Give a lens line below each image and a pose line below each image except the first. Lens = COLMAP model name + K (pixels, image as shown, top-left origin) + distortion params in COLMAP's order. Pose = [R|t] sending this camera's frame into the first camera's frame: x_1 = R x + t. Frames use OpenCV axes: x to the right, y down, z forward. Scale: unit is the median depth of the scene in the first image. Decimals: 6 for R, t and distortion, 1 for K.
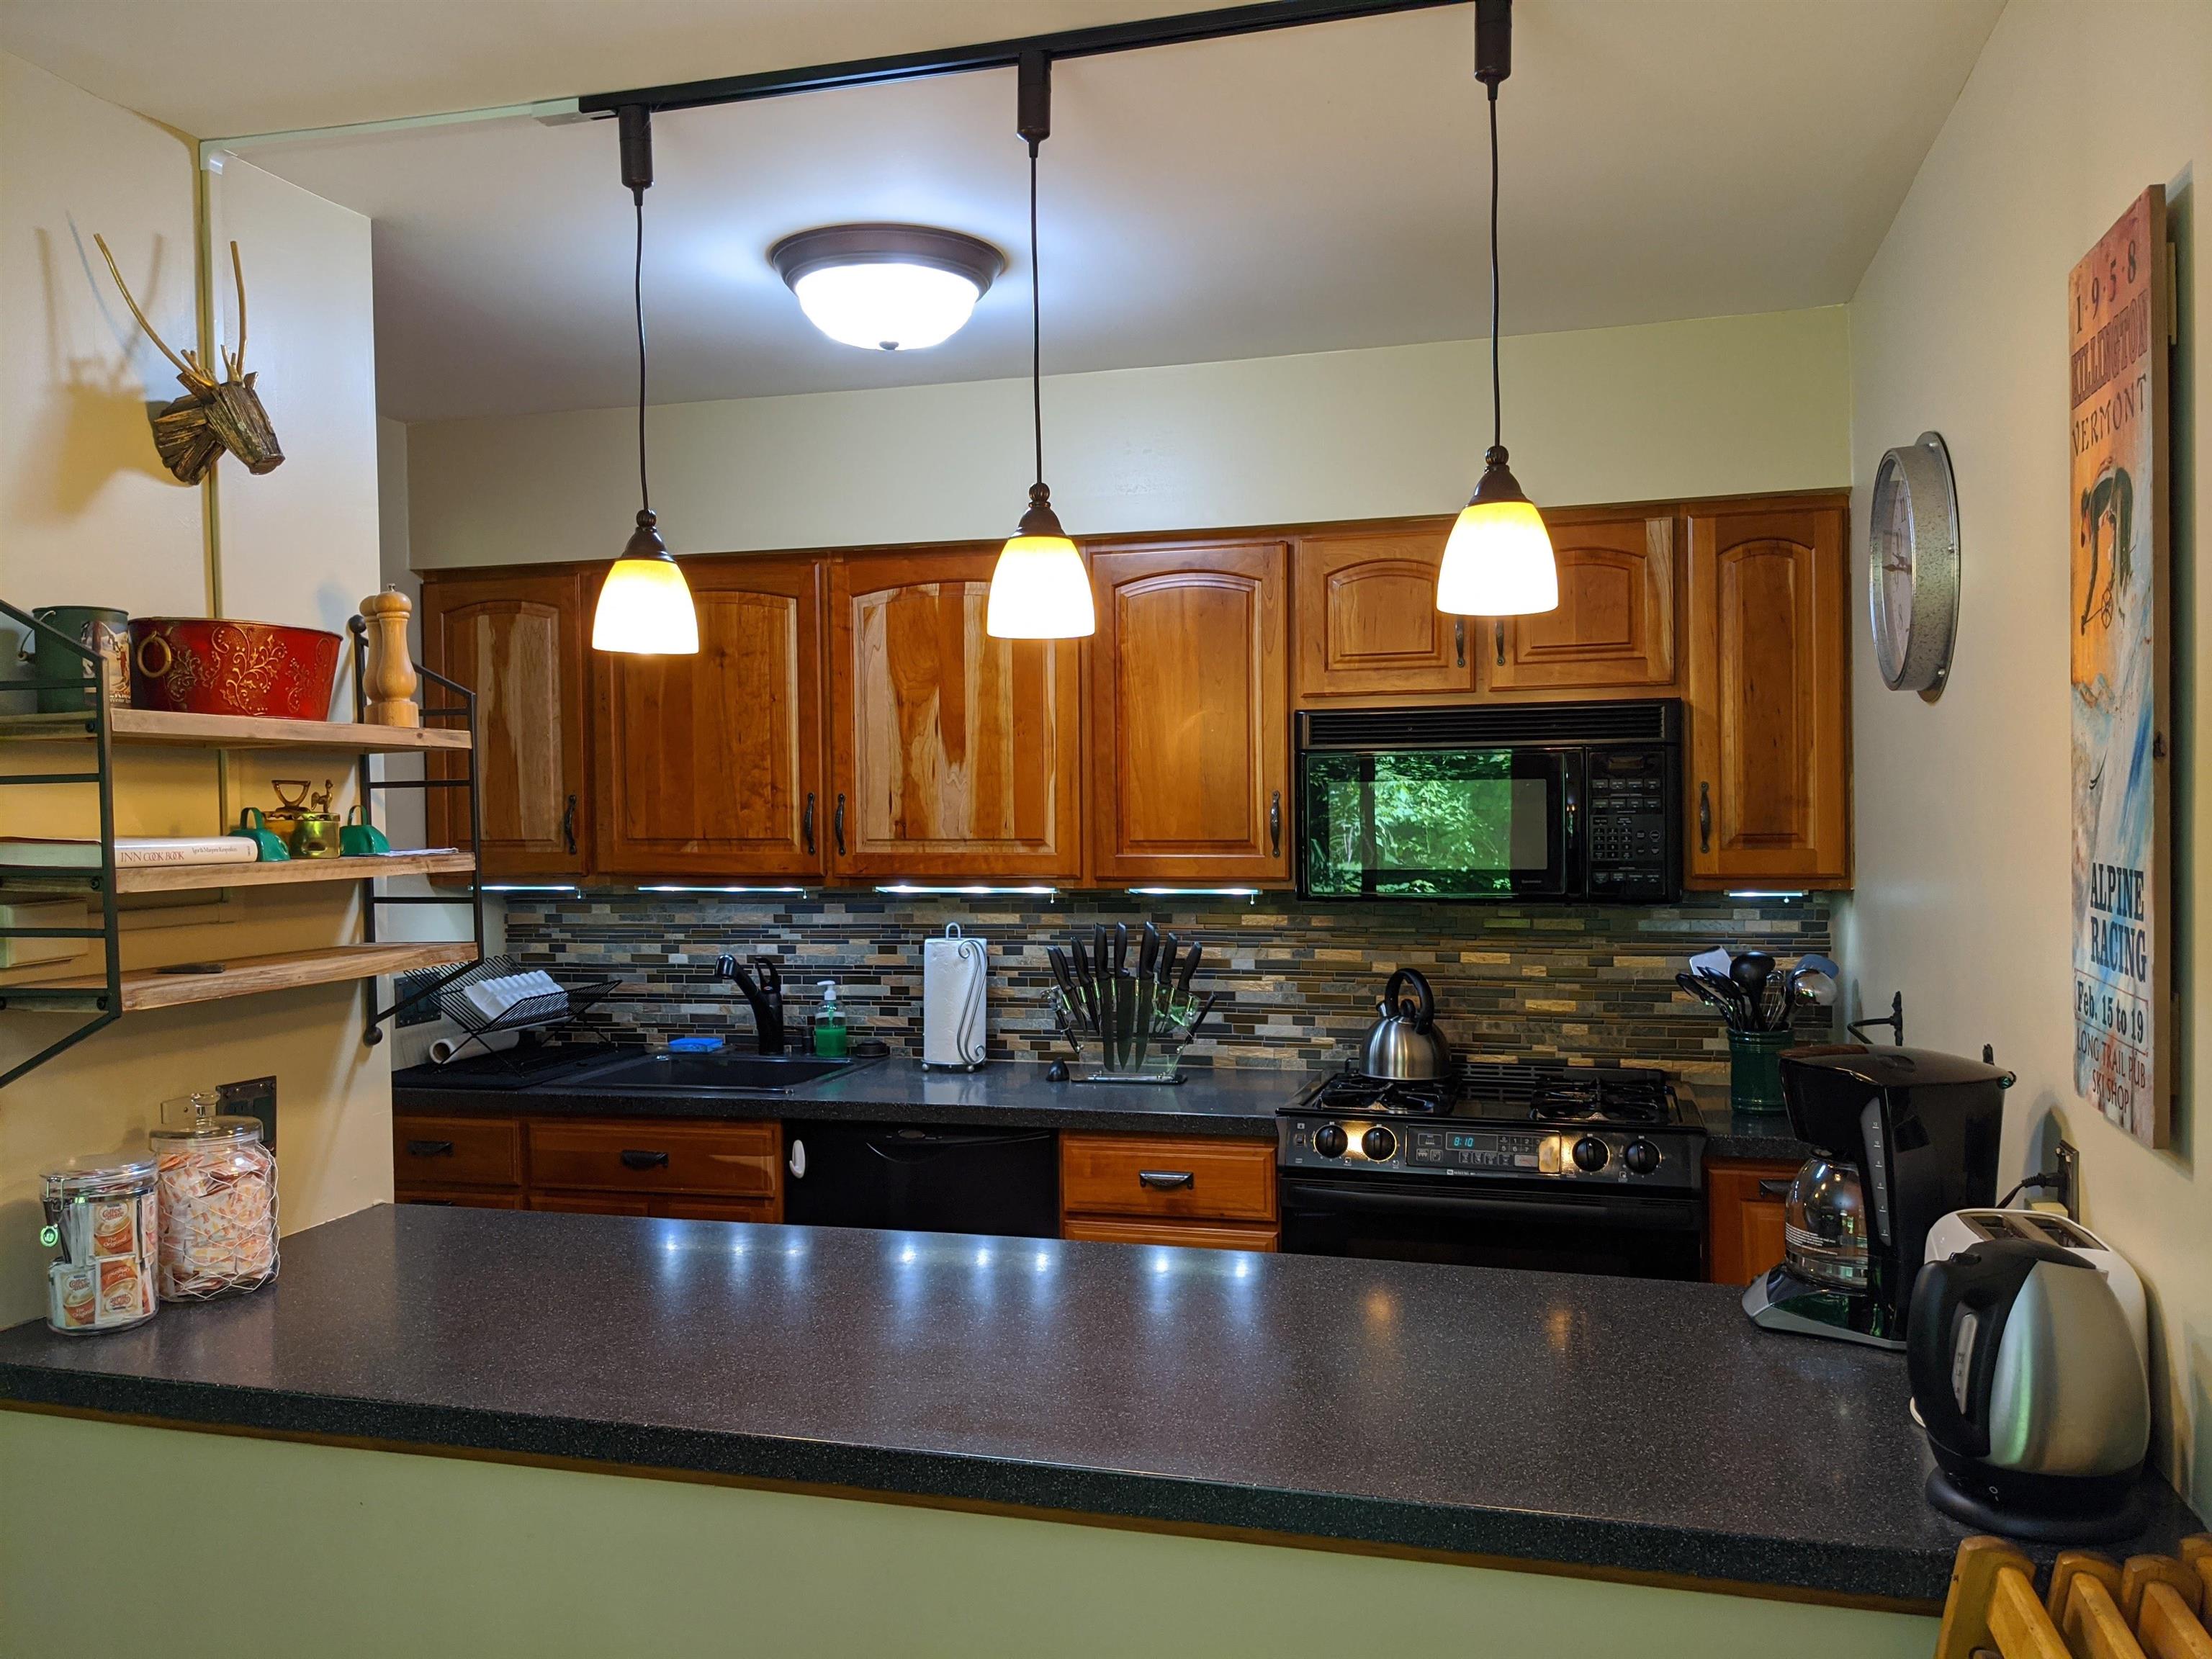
lens RADIAL K [[1747.8, 0, 1107.4], [0, 1747.8, 836.5], [0, 0, 1]] dist [0.062510, -0.100950]
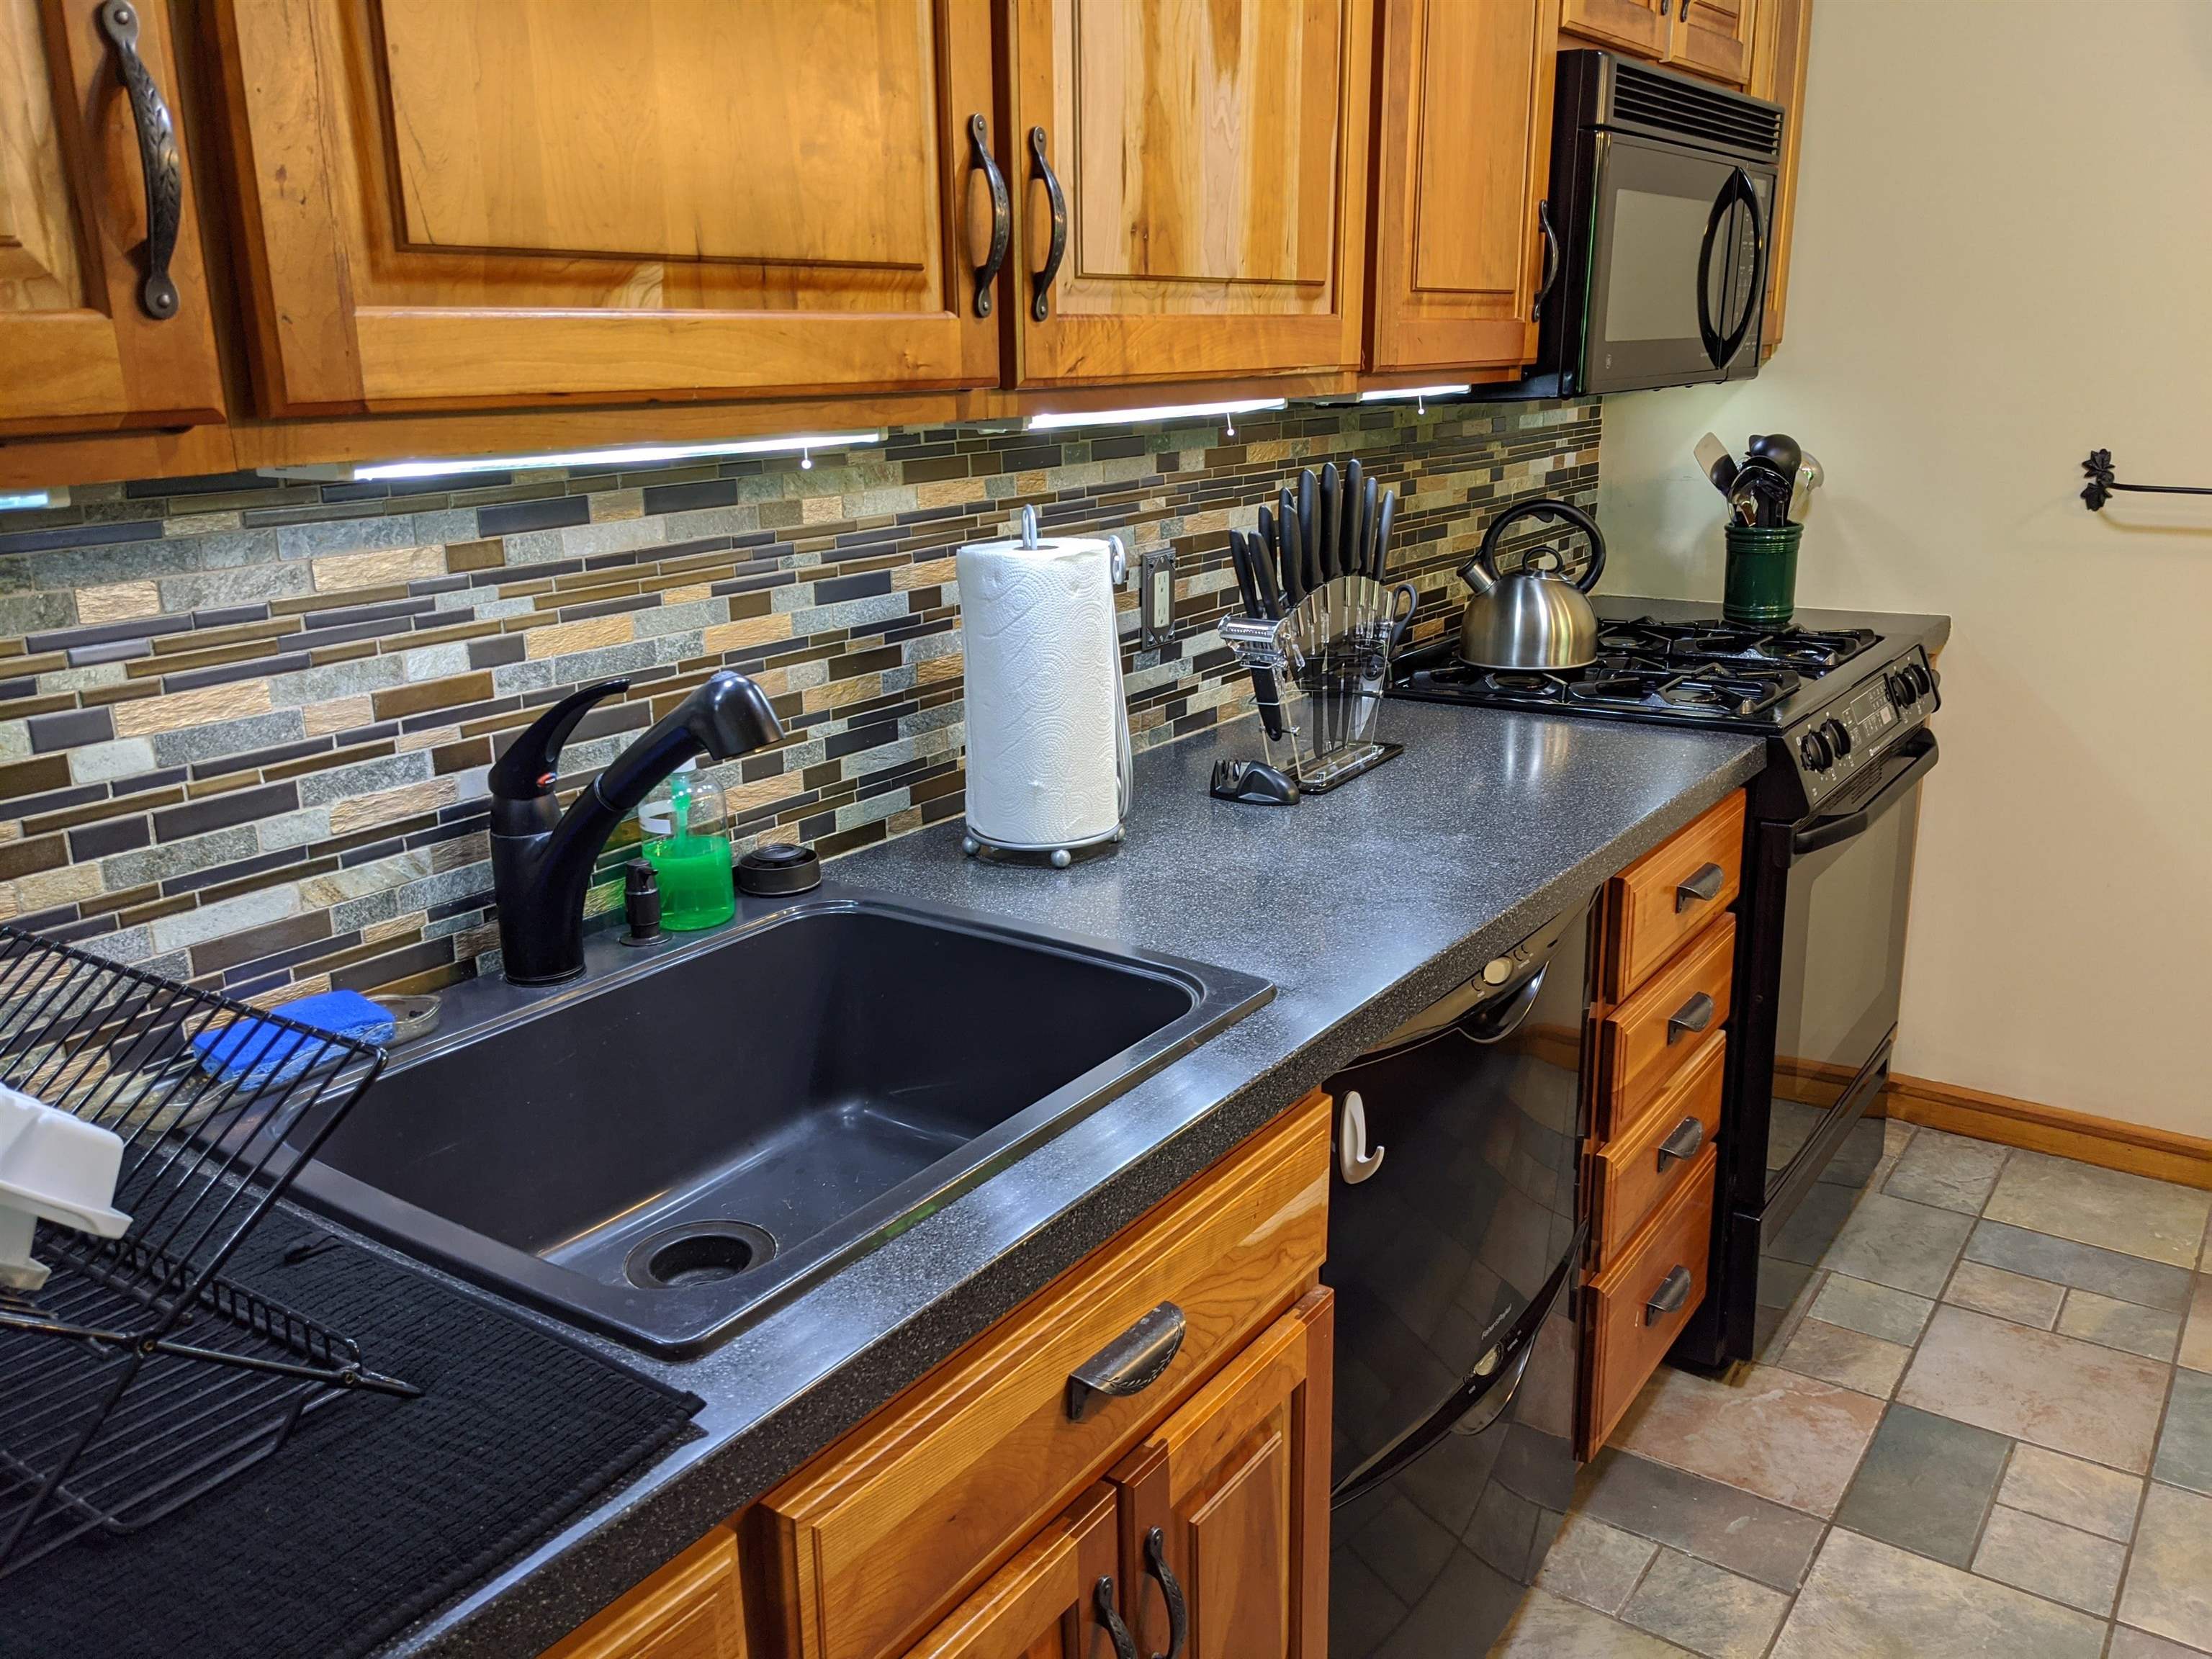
lens RADIAL K [[1747.8, 0, 1111.3], [0, 1747.8, 819.8], [0, 0, 1]] dist [0.062510, -0.100950]
pose [[0.319678, -0.237134, 0.917373, -0.451459], [0.052619, 0.971126, 0.232693, 0.025526], [-0.946064, -0.026116, 0.322926, 0.794355]]
